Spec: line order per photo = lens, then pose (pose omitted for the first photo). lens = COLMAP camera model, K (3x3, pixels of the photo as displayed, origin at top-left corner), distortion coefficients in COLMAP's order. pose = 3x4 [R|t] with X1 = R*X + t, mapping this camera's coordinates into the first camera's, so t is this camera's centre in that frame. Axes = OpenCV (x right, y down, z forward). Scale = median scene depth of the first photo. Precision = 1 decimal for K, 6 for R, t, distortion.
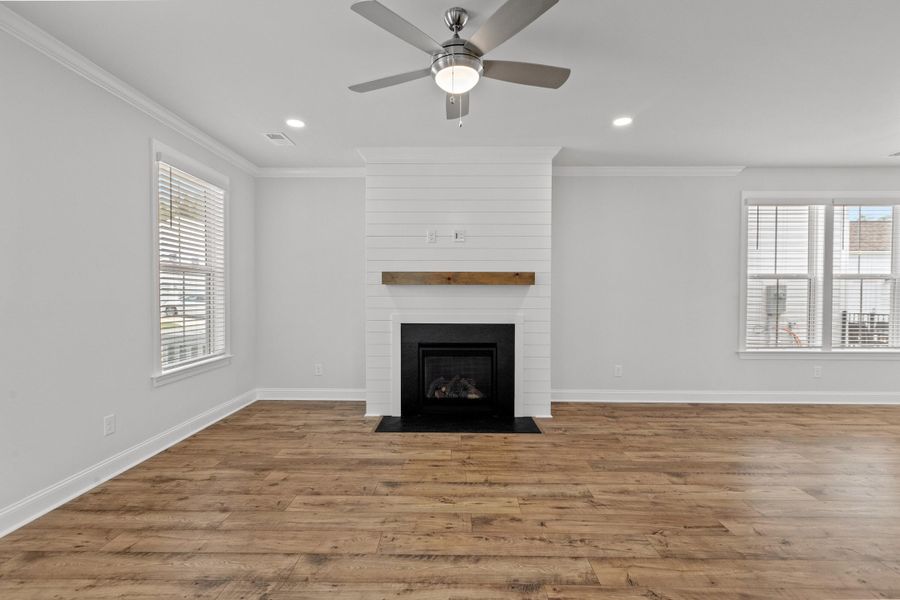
lens RADIAL K [[405.7, 0, 447.5], [0, 405.7, 299.7], [0, 0, 1]] dist [0.001258, -0.000736]
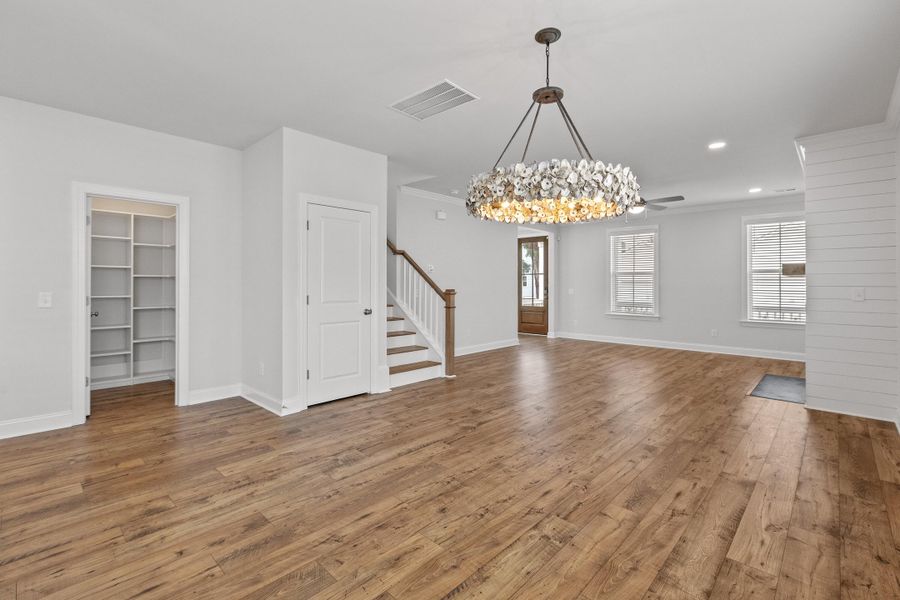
lens RADIAL K [[406.7, 0, 450.2], [0, 406.7, 282.5], [0, 0, 1]] dist [0.000972, 0.000110]
pose [[-0.675006, -0.009394, -0.737753, 1.888115], [-0.016819, 0.999855, 0.002658, -0.004134], [0.737621, 0.014202, -0.675066, 1.231865]]
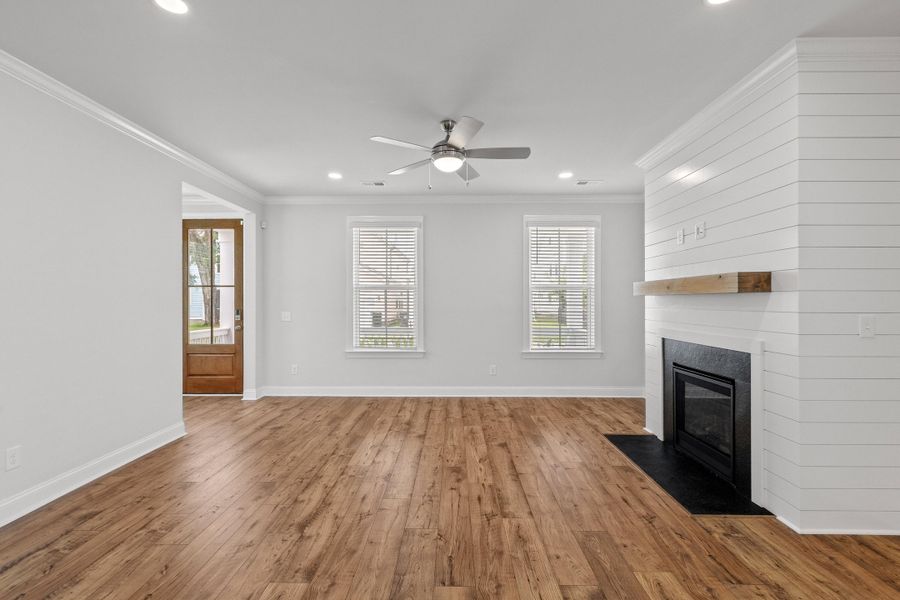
lens RADIAL K [[418.6, 0, 447.4], [0, 418.6, 299.7], [0, 0, 1]] dist [-0.000706, 0.000033]
pose [[-0.000315, -0.006836, -0.999977, 0.984246], [-0.015924, 0.999850, -0.006830, -0.015052], [0.999873, 0.015922, -0.000424, 0.624706]]
